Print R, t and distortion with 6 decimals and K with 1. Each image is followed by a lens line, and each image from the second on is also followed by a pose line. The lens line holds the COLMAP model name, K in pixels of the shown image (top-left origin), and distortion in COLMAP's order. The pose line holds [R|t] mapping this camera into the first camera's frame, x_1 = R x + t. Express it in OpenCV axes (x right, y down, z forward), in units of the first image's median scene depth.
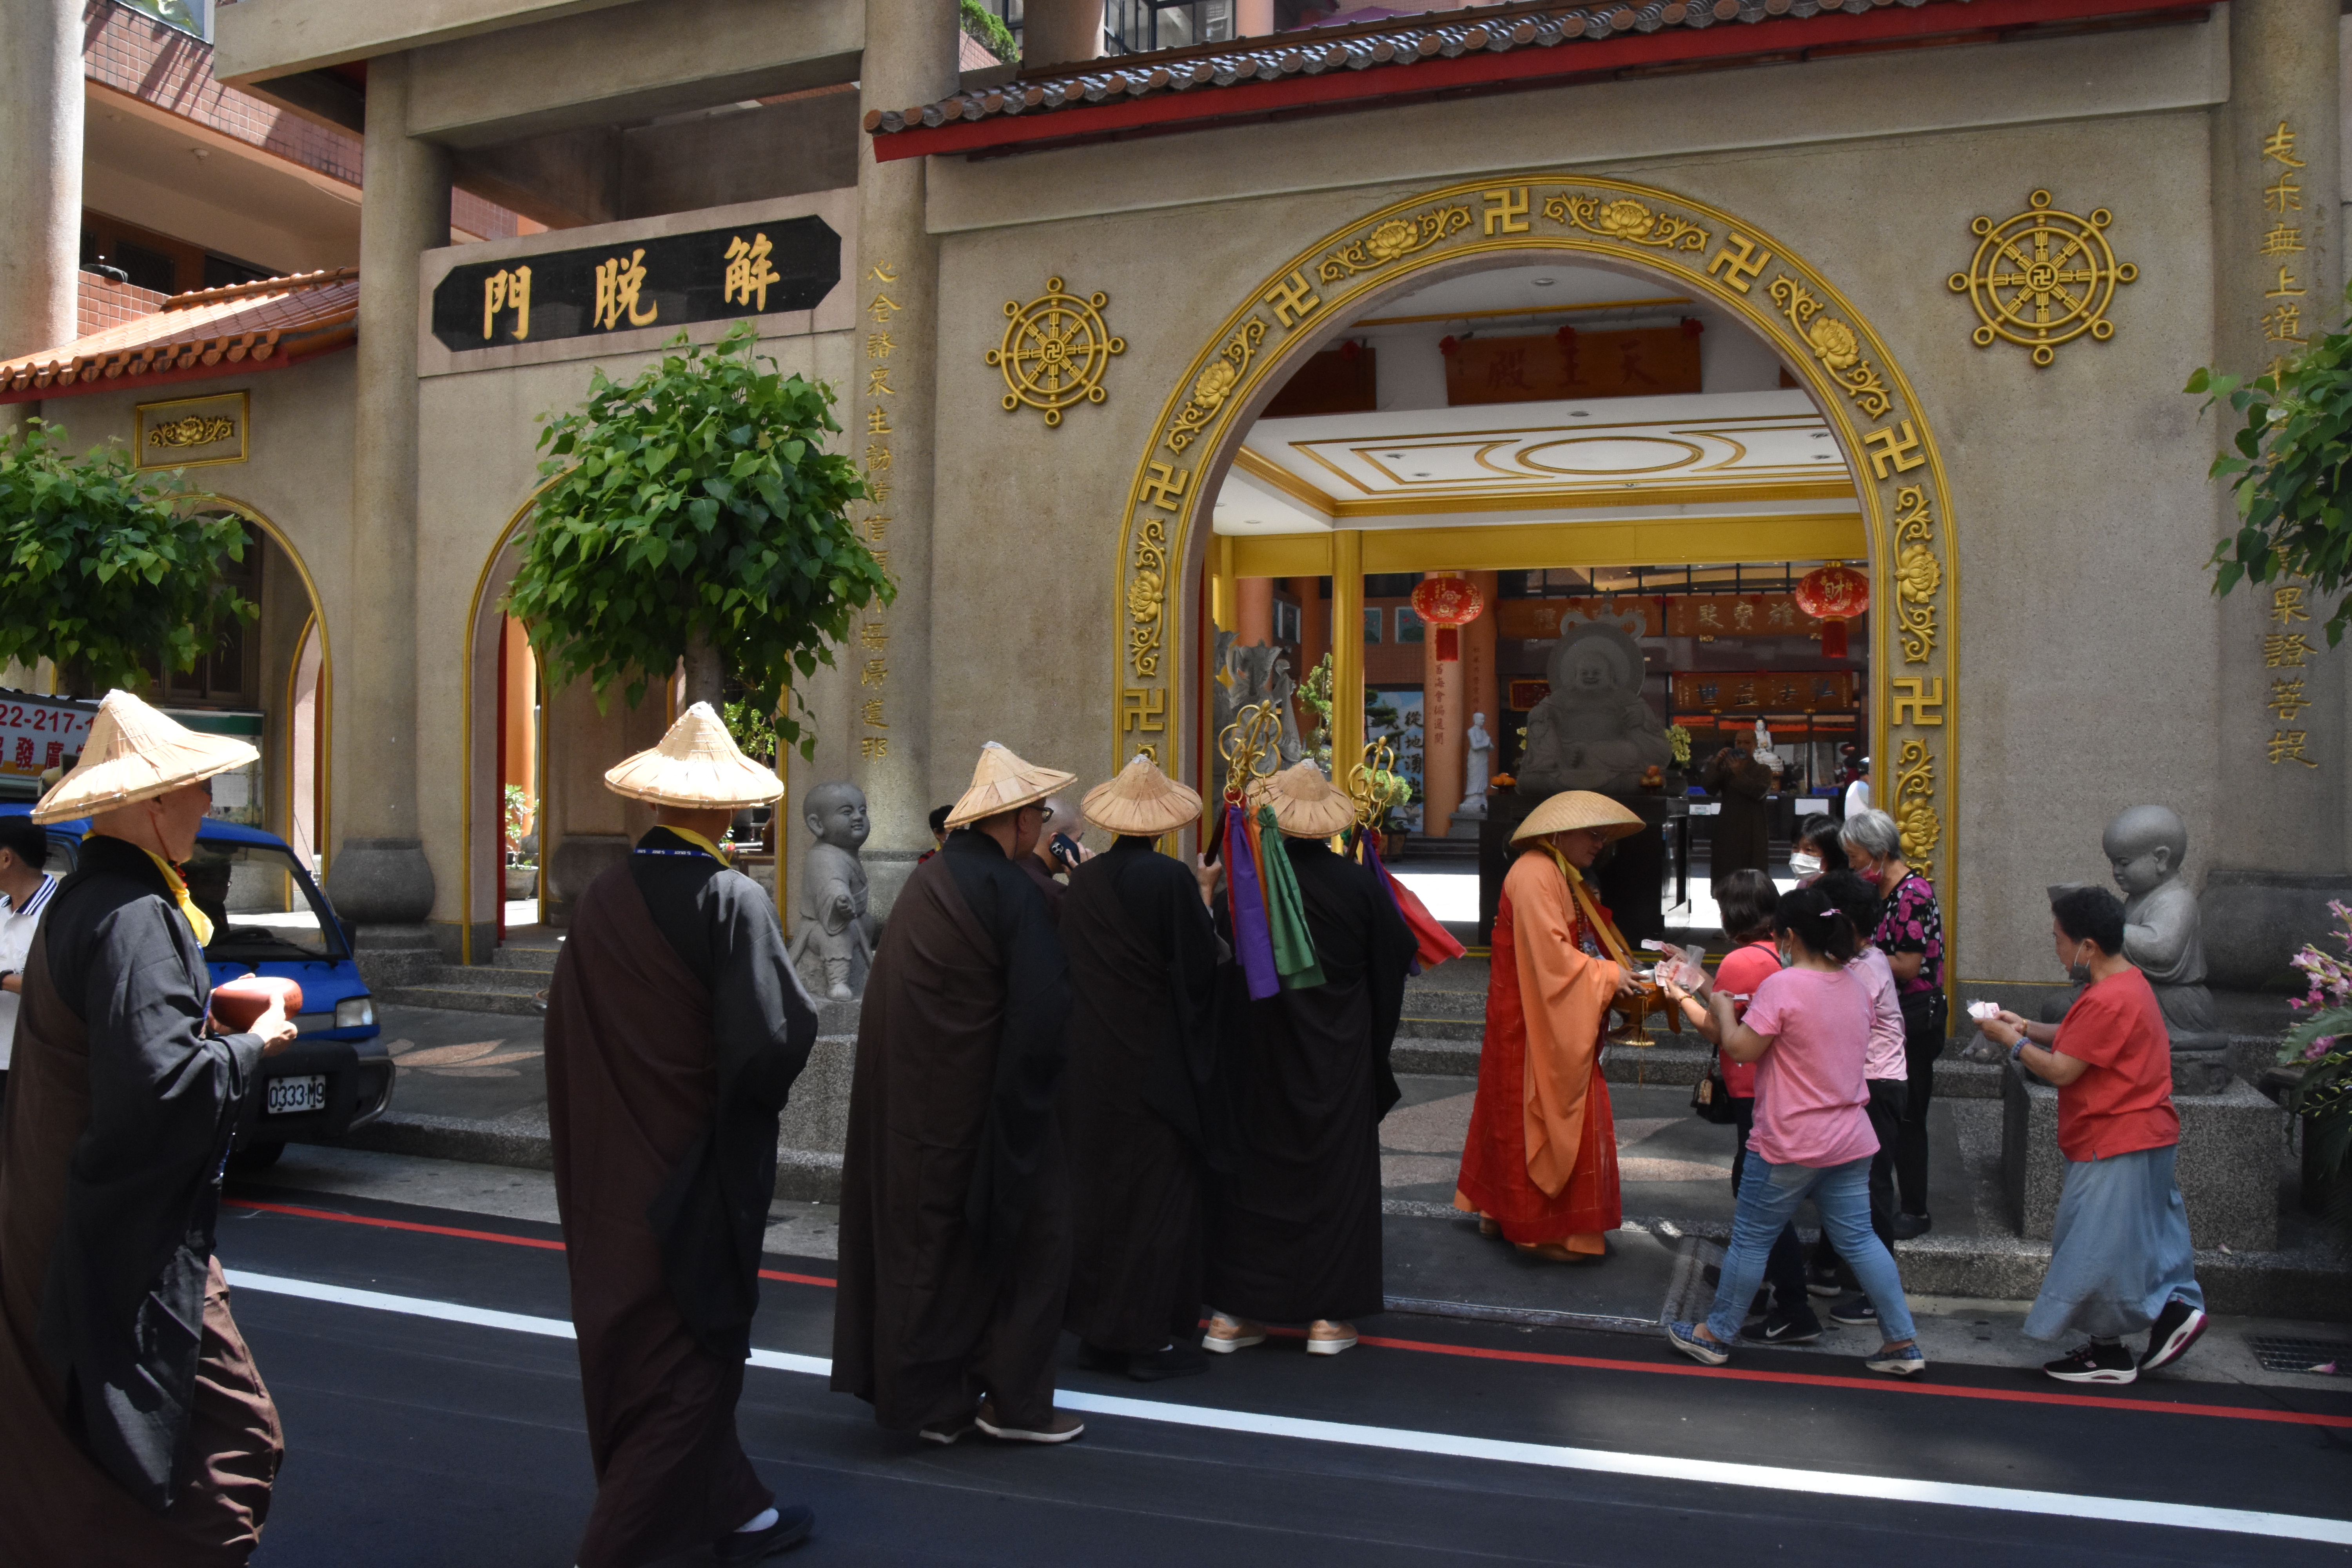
lens RADIAL K [[1844.6, 0, 1196.2], [0, 1844.6, 813.8], [0, 0, 1]] dist [-0.149770, 0.103359]
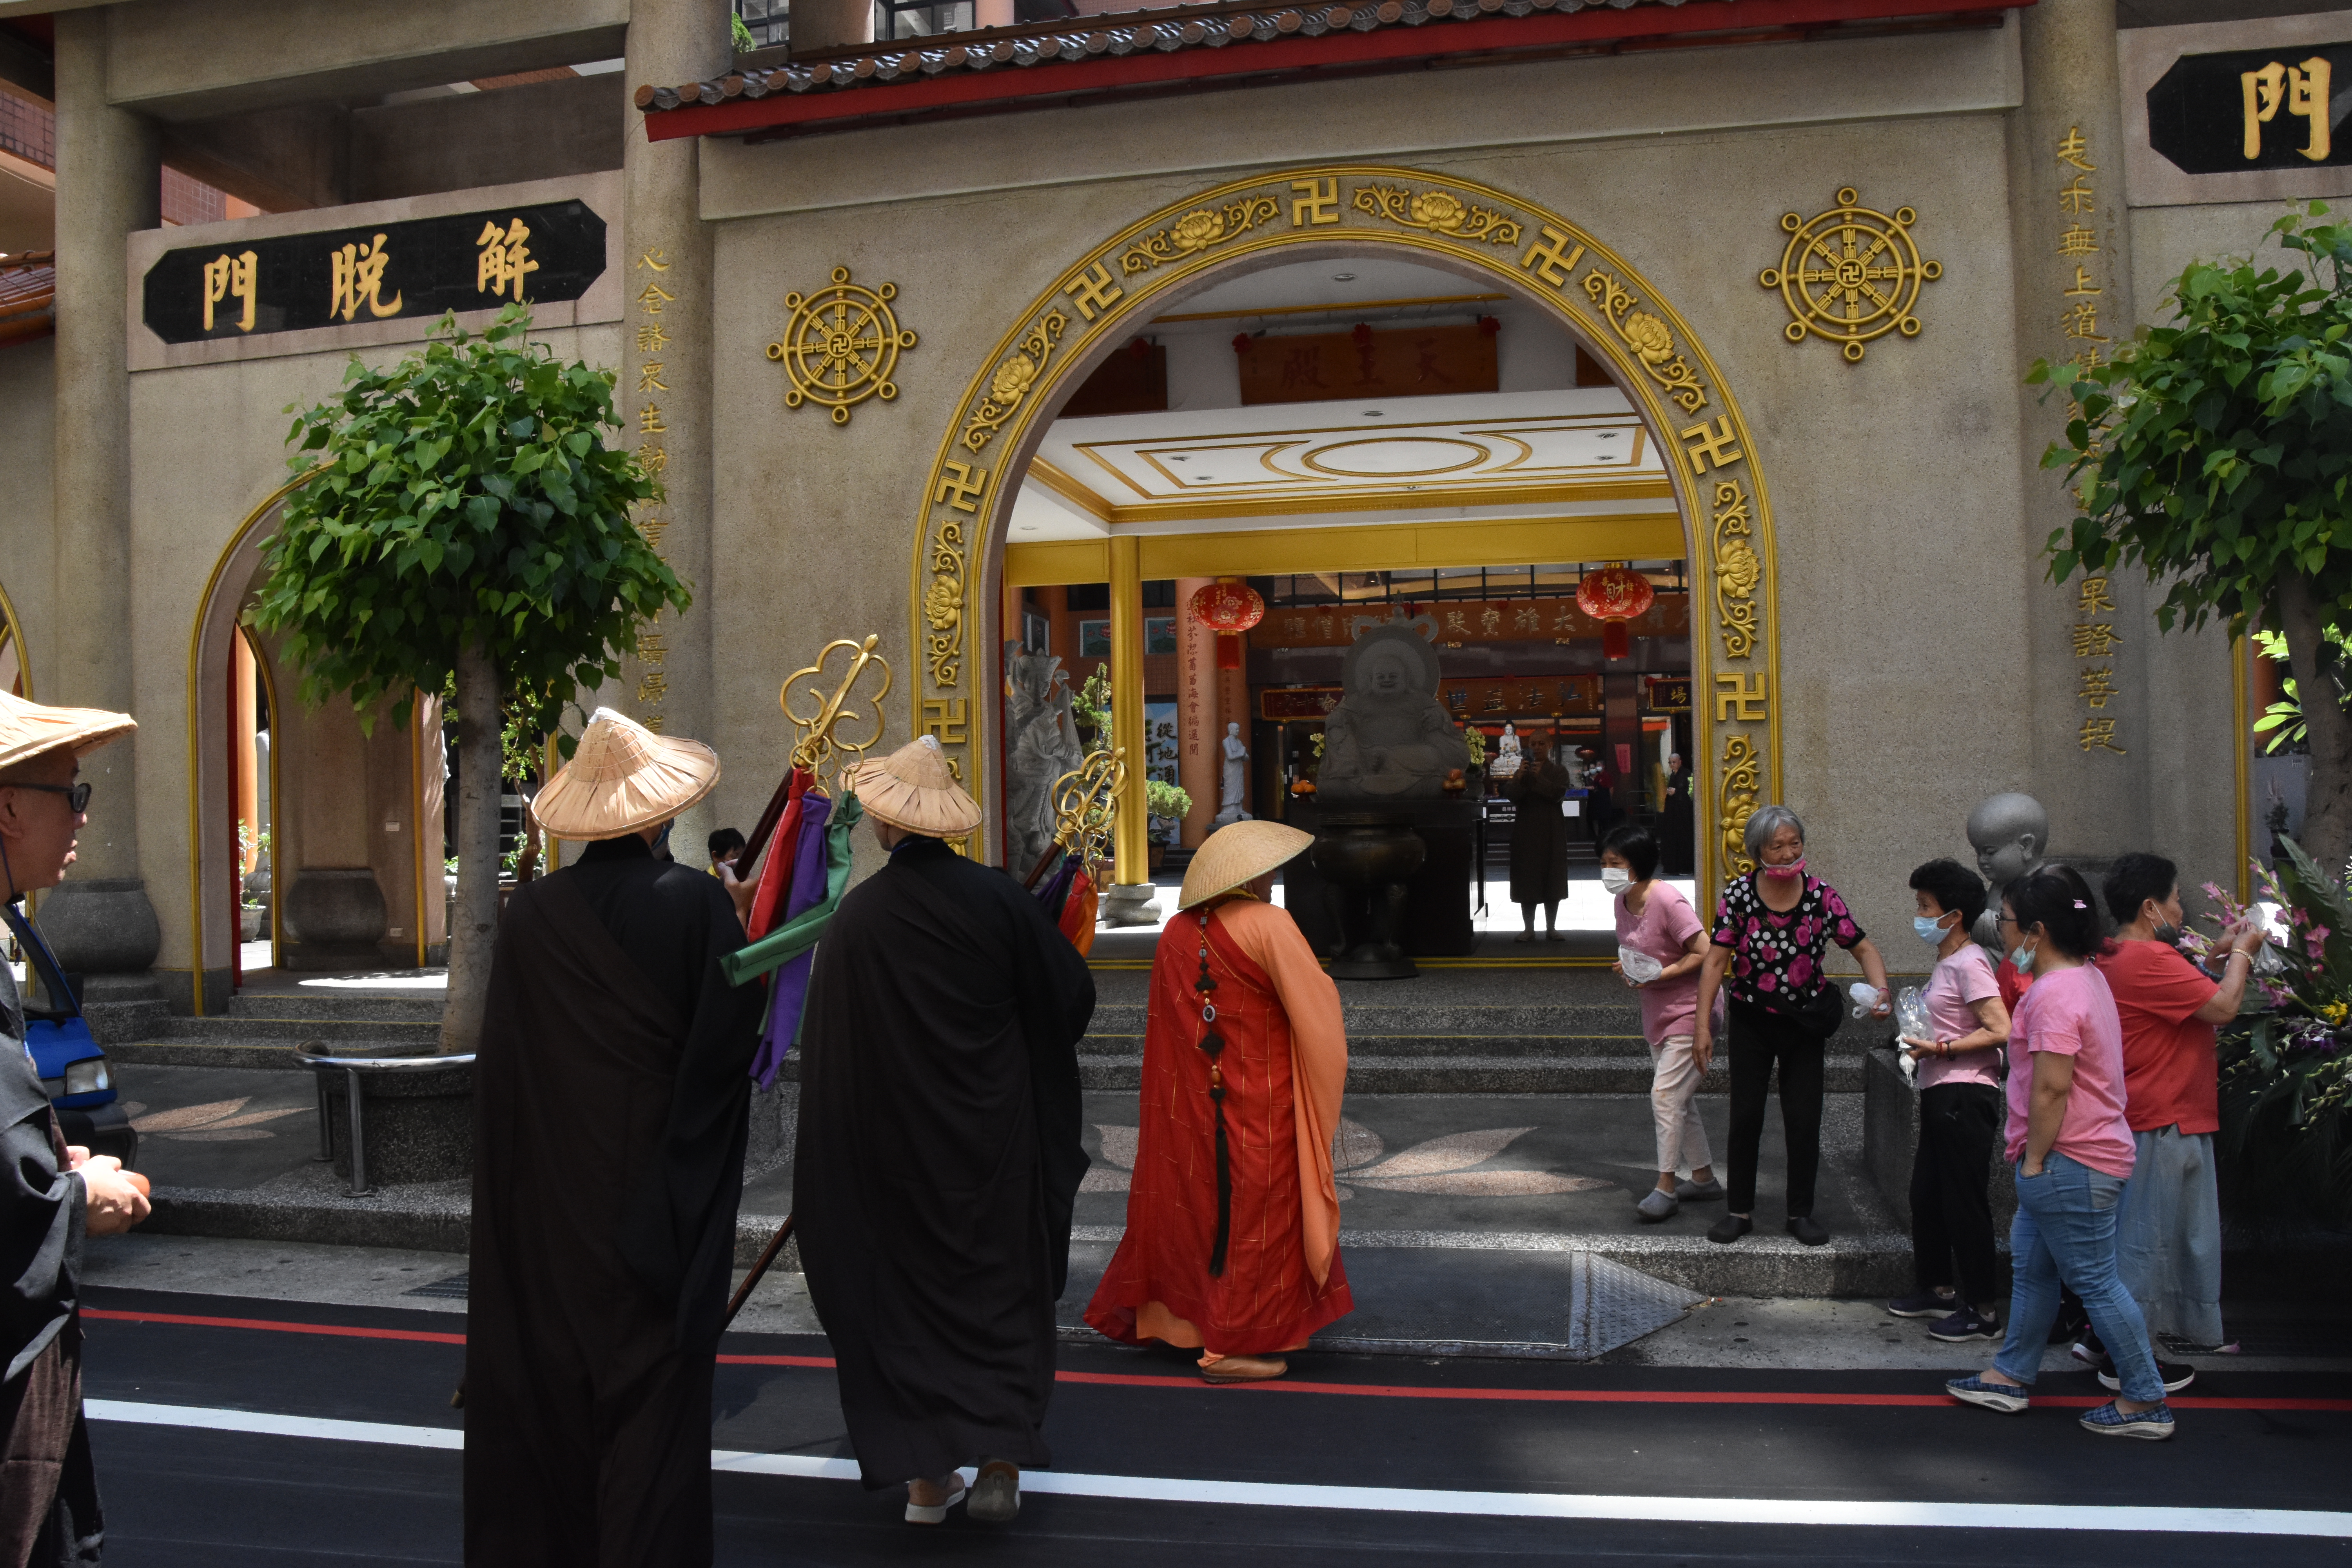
lens RADIAL K [[1844.6, 0, 1196.2], [0, 1844.6, 813.8], [0, 0, 1]] dist [-0.149770, 0.103359]
pose [[0.989034, -0.025021, 0.145551, -0.039455], [0.026223, 0.999636, -0.006340, 0.000655], [-0.145340, 0.010087, 0.989330, 0.043289]]
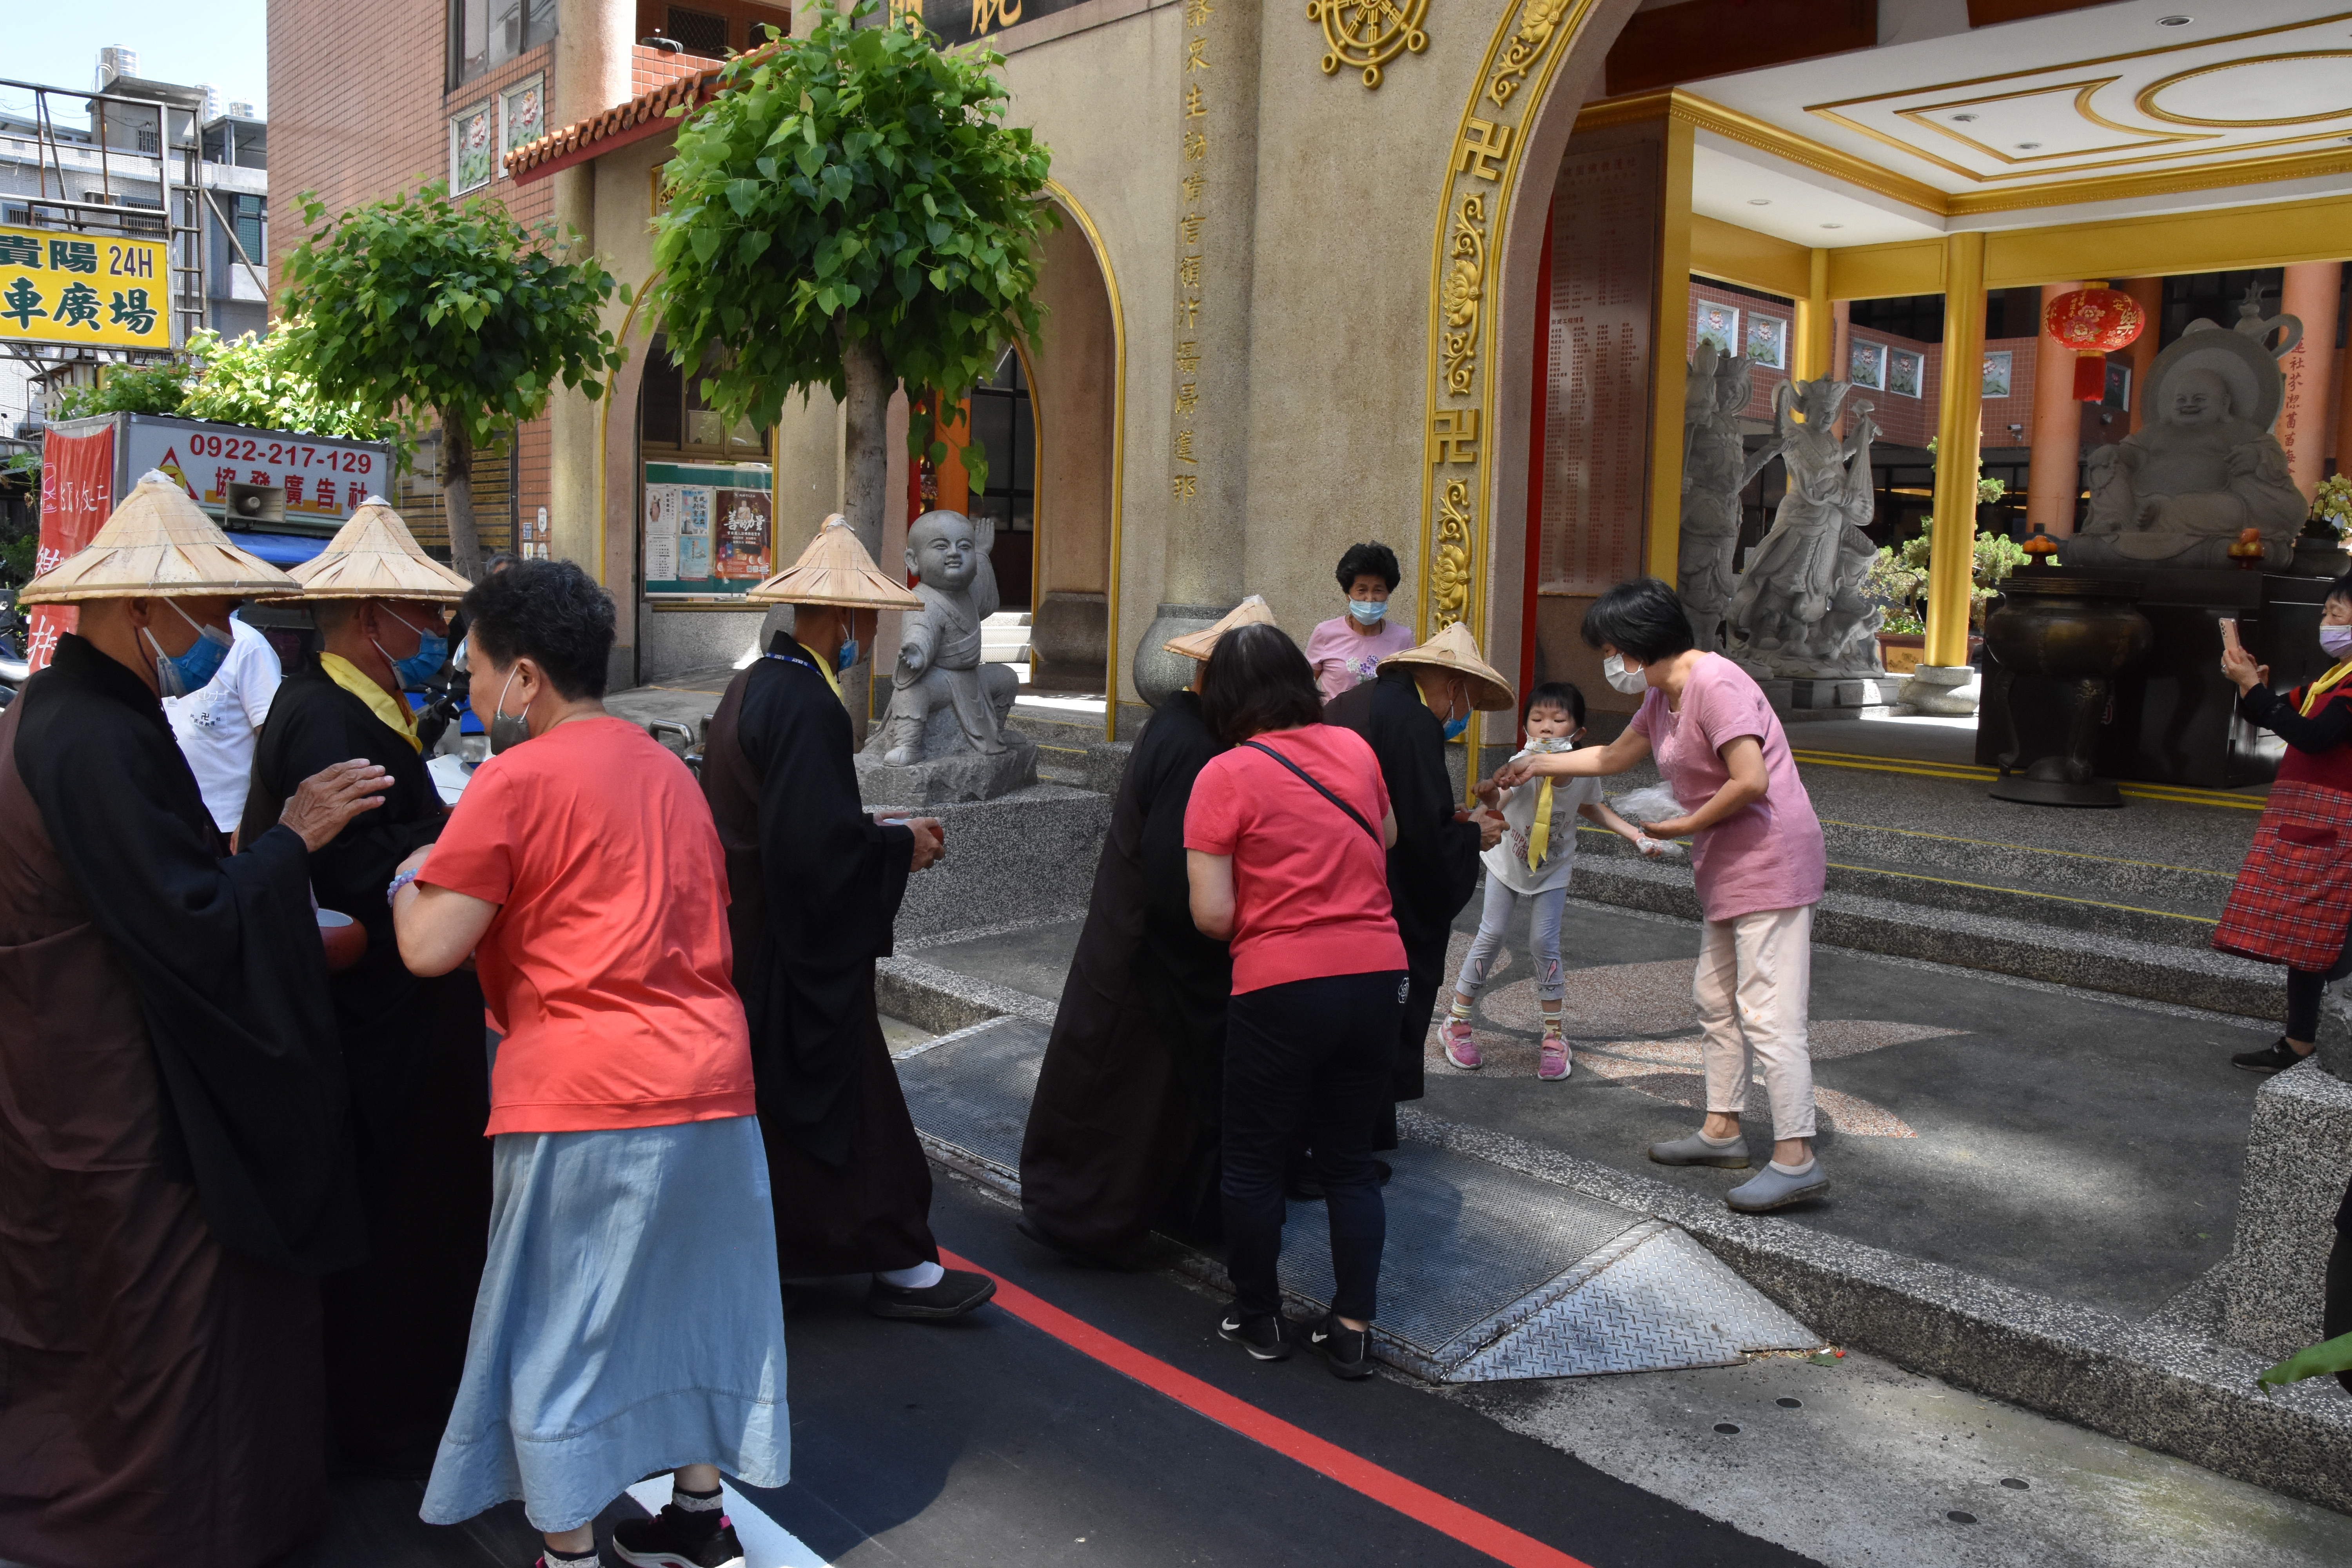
lens RADIAL K [[1844.6, 0, 1196.2], [0, 1844.6, 813.8], [0, 0, 1]] dist [-0.149770, 0.103359]
pose [[0.882272, 0.078672, -0.464119, 0.253437], [-0.025541, 0.992484, 0.119680, 0.013812], [0.470046, -0.093736, 0.877650, 0.238841]]
